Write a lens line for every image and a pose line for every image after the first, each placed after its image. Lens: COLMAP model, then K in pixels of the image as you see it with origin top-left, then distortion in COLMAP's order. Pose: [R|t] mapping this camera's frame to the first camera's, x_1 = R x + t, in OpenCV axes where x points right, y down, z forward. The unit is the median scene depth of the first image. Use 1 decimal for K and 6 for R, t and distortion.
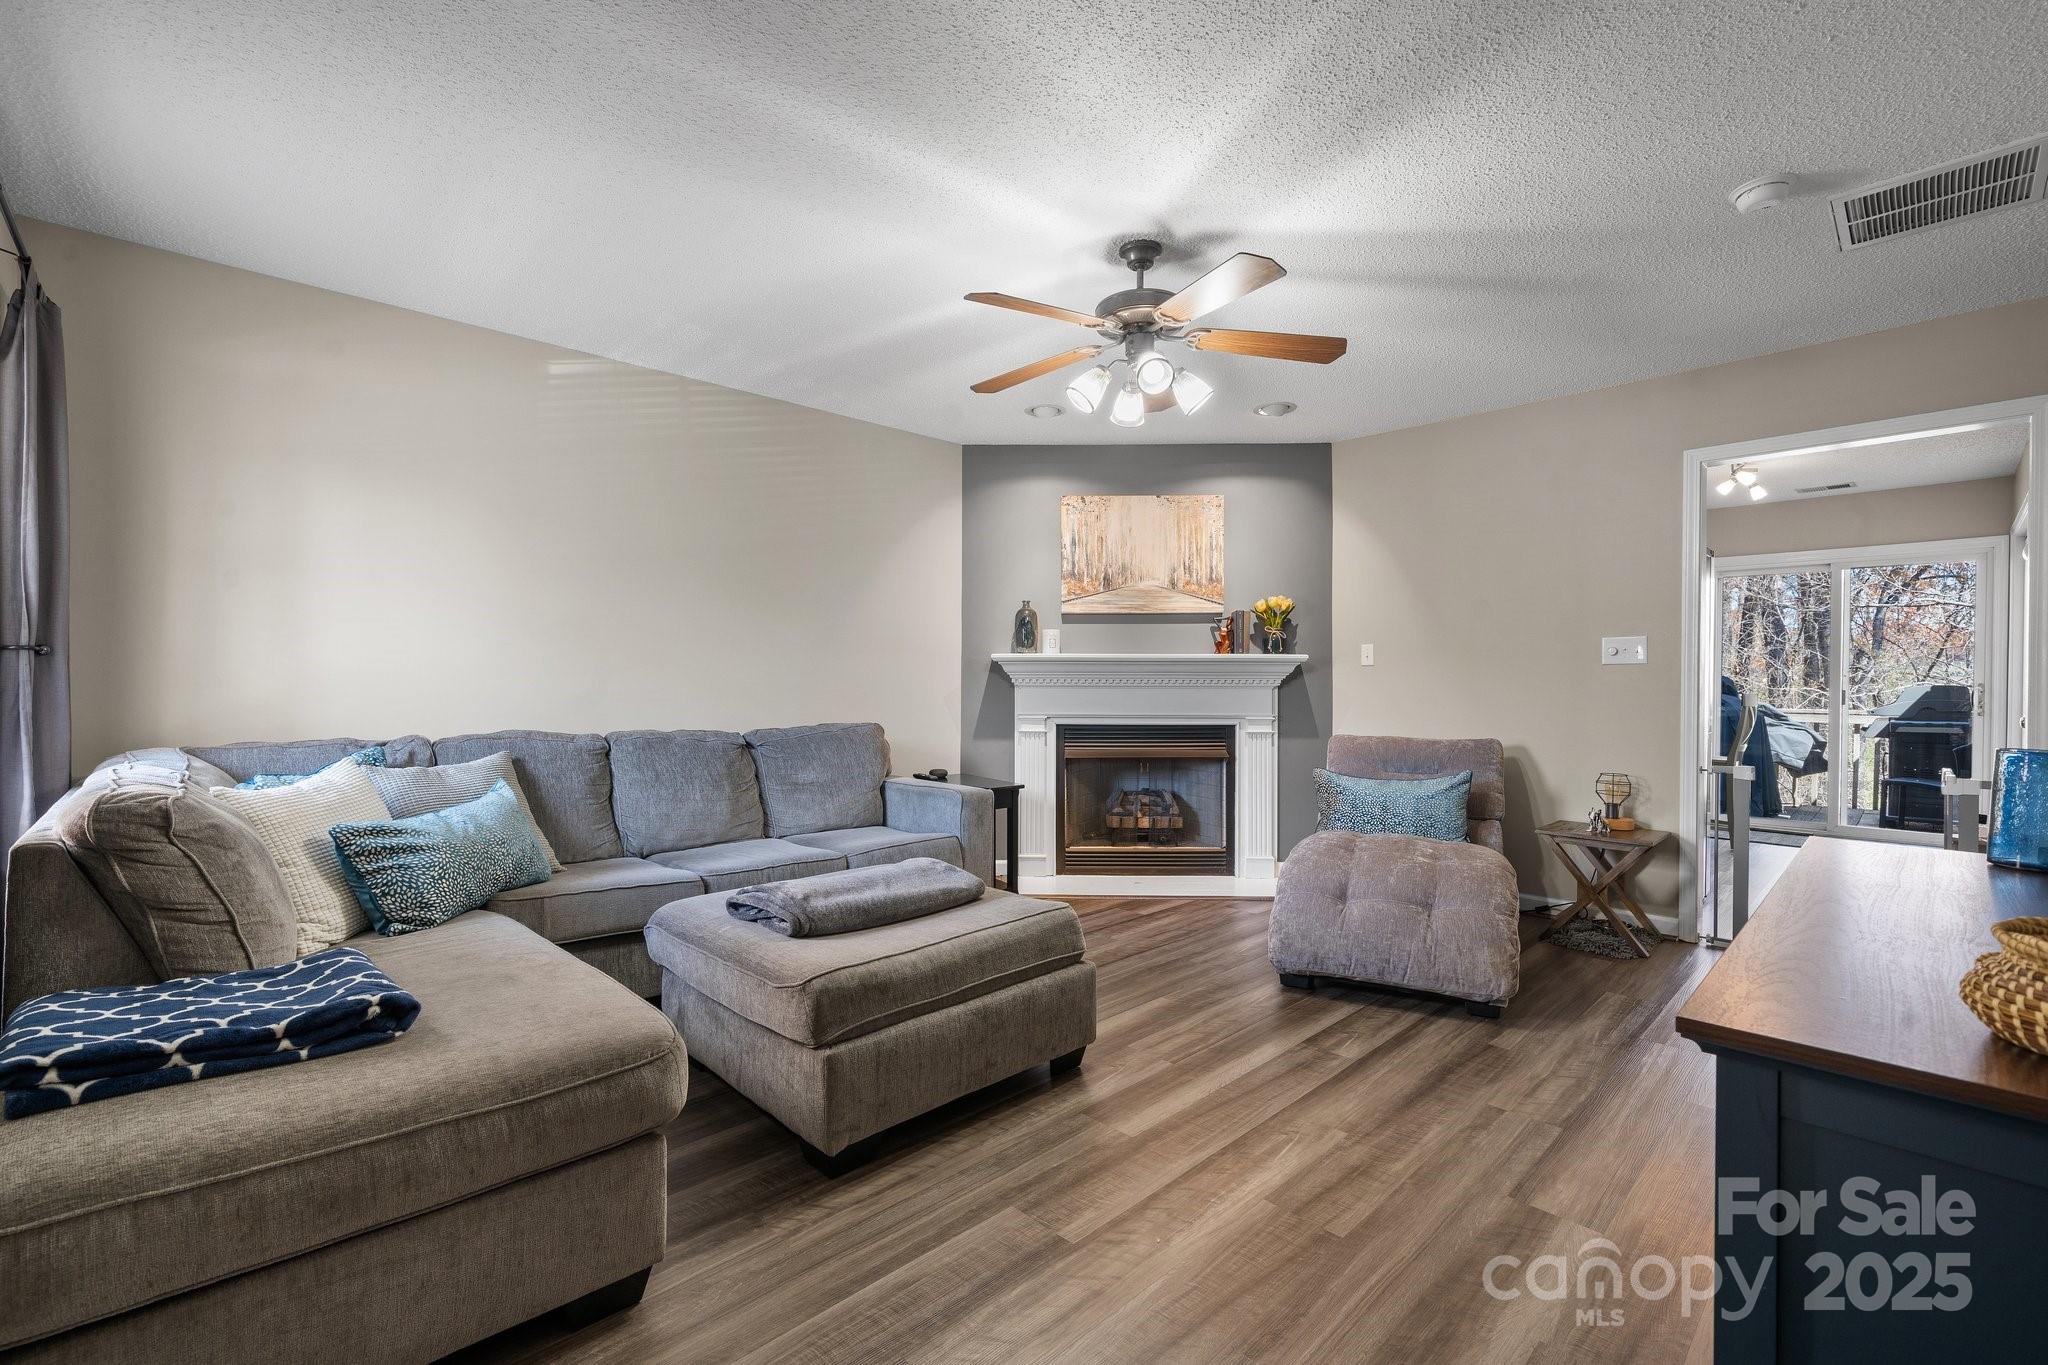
lens RADIAL K [[864.6, 0, 1022.6], [0, 864.6, 693.4], [0, 0, 1]] dist [-0.001678, -0.000171]
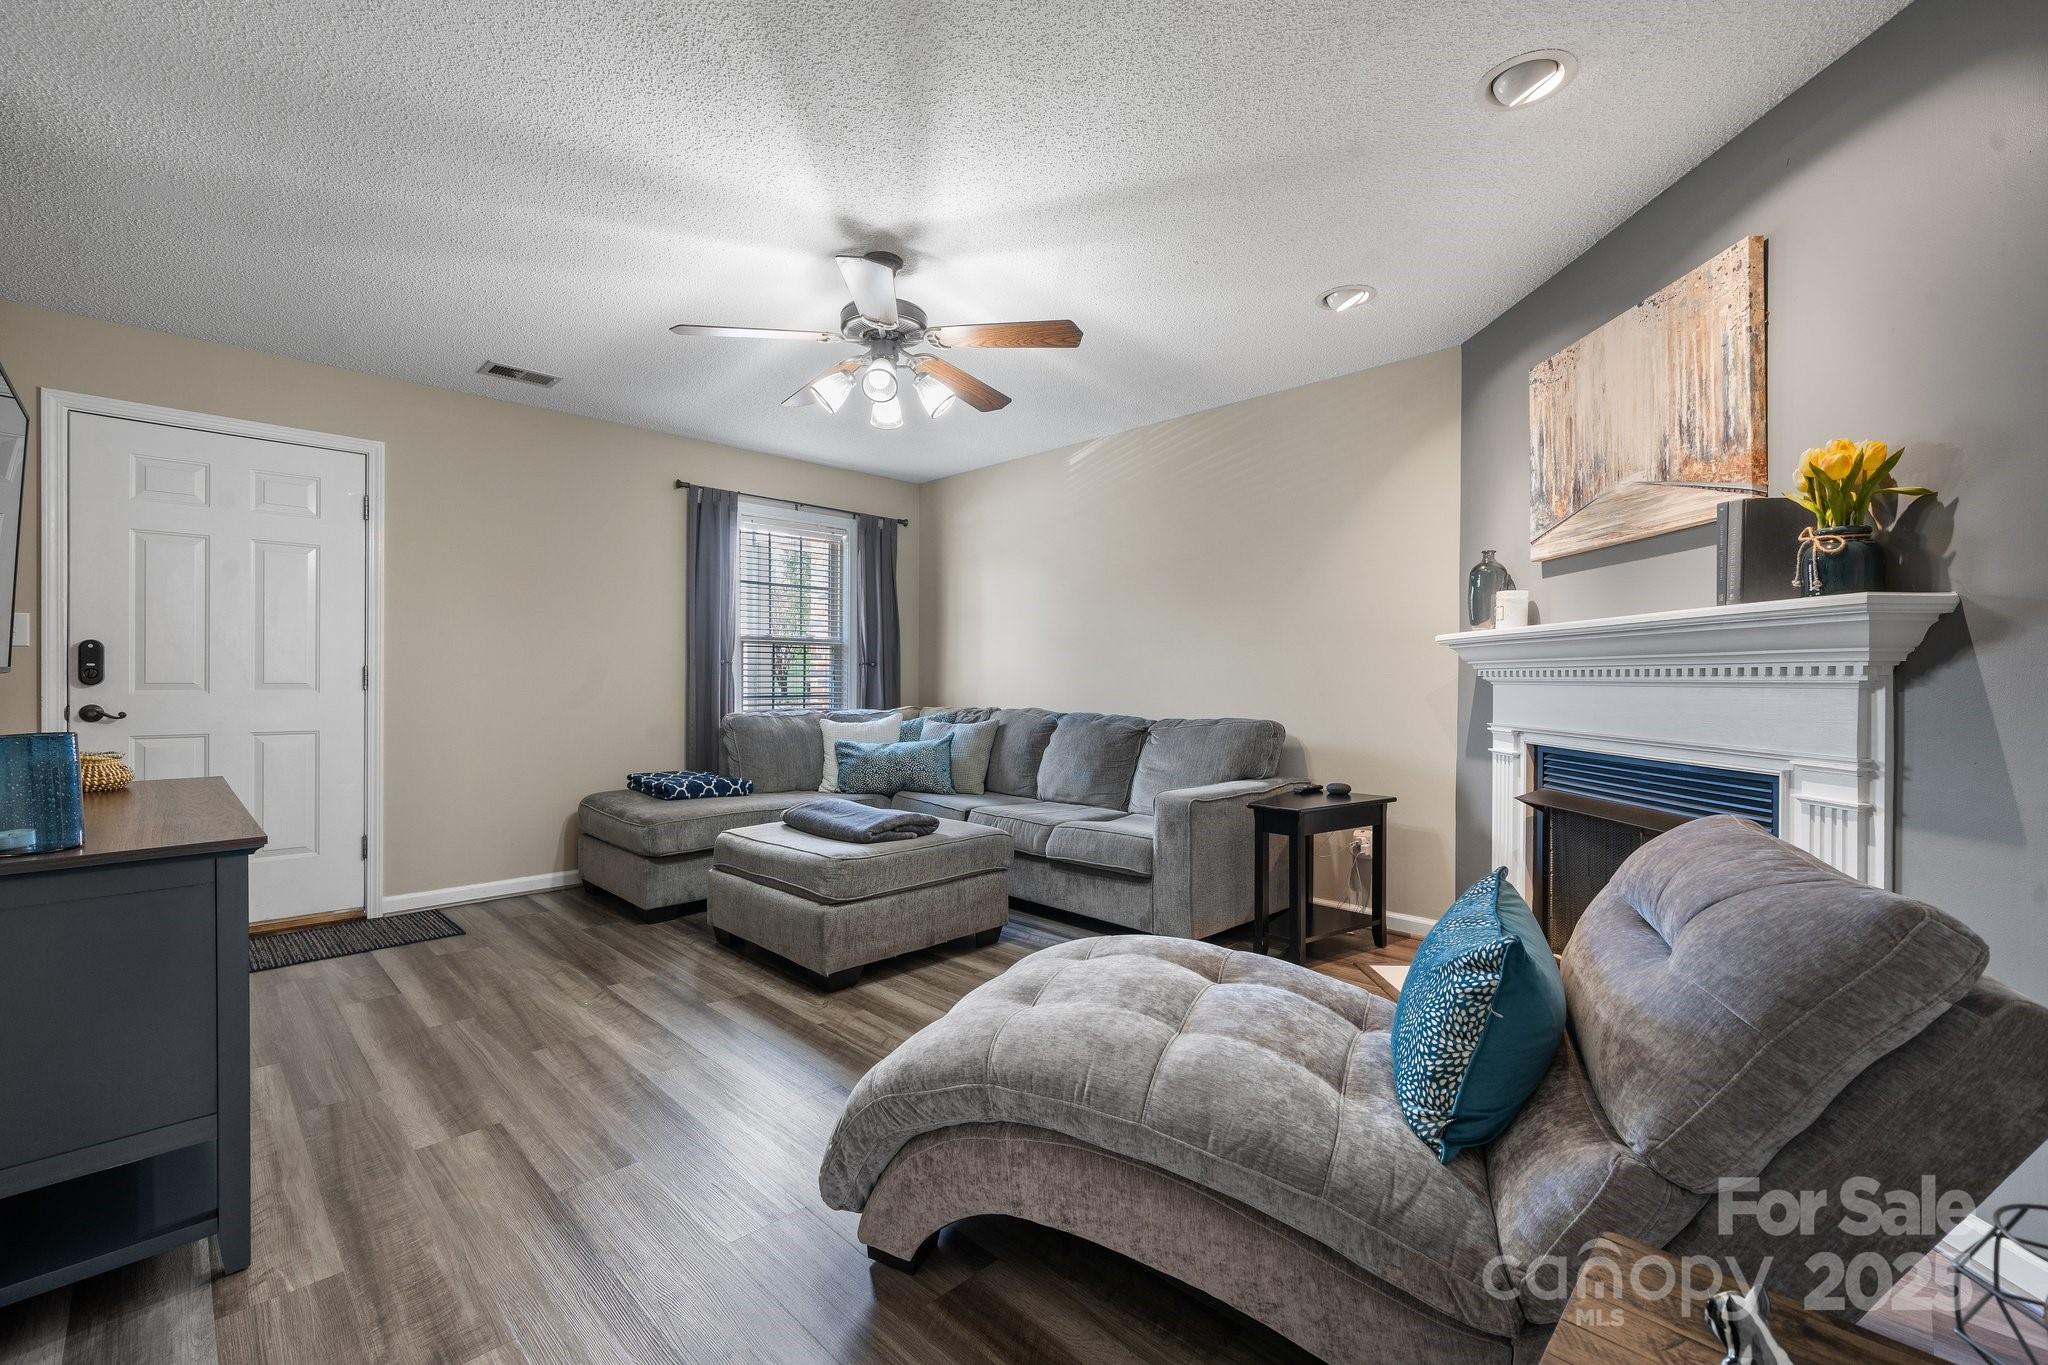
lens RADIAL K [[882.7, 0, 1024.0], [0, 882.7, 682.5], [0, 0, 1]] dist [0.000463, 0.000127]
pose [[0.017038, 0.002322, -0.999852, 0.662825], [-0.014638, 0.999891, 0.002072, -0.003890], [0.999748, 0.014601, 0.017071, 0.635034]]
